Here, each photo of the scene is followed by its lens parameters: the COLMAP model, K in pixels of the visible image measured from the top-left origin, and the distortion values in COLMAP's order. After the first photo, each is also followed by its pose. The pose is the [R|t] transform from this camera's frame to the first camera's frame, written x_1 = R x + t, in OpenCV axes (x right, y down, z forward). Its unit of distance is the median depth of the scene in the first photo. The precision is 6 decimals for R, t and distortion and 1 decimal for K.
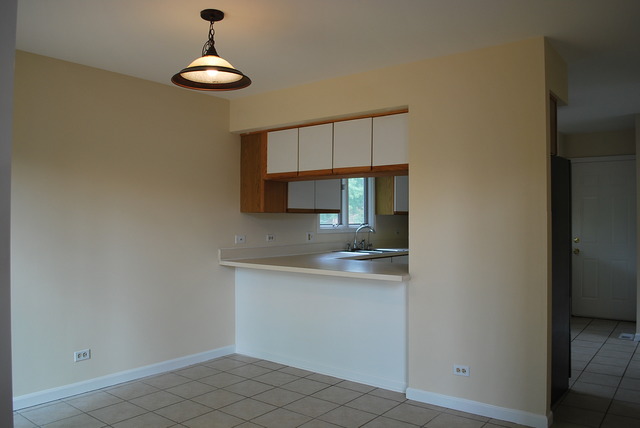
lens RADIAL K [[506.4, 0, 319.3], [0, 506.4, 214.6], [0, 0, 1]] dist [-0.081466, 0.004217]
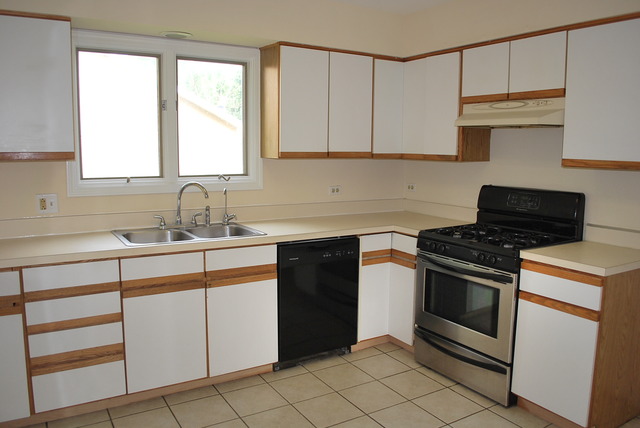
lens RADIAL K [[506.4, 0, 321.2], [0, 506.4, 212.5], [0, 0, 1]] dist [-0.081466, 0.004217]
pose [[0.932903, 0.057897, -0.355442, 0.431580], [-0.007870, 0.990034, 0.140609, -0.020813], [0.360041, -0.128378, 0.924062, 0.652173]]
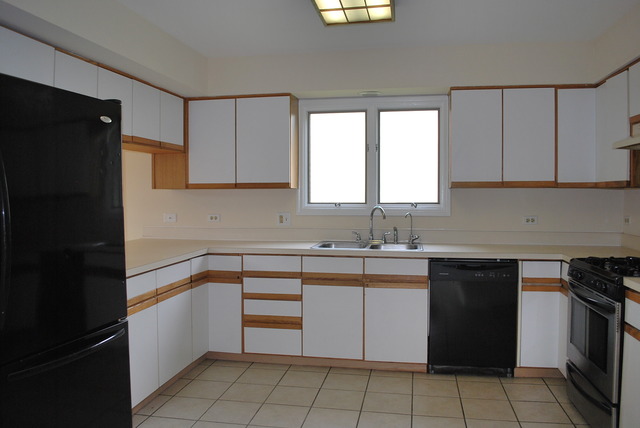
lens RADIAL K [[506.4, 0, 319.2], [0, 506.4, 212.6], [0, 0, 1]] dist [-0.081466, 0.004217]
pose [[0.449139, 0.032935, -0.892854, 0.693589], [0.012120, 0.999004, 0.042948, 0.002459], [0.893379, -0.030111, 0.448293, 0.728966]]
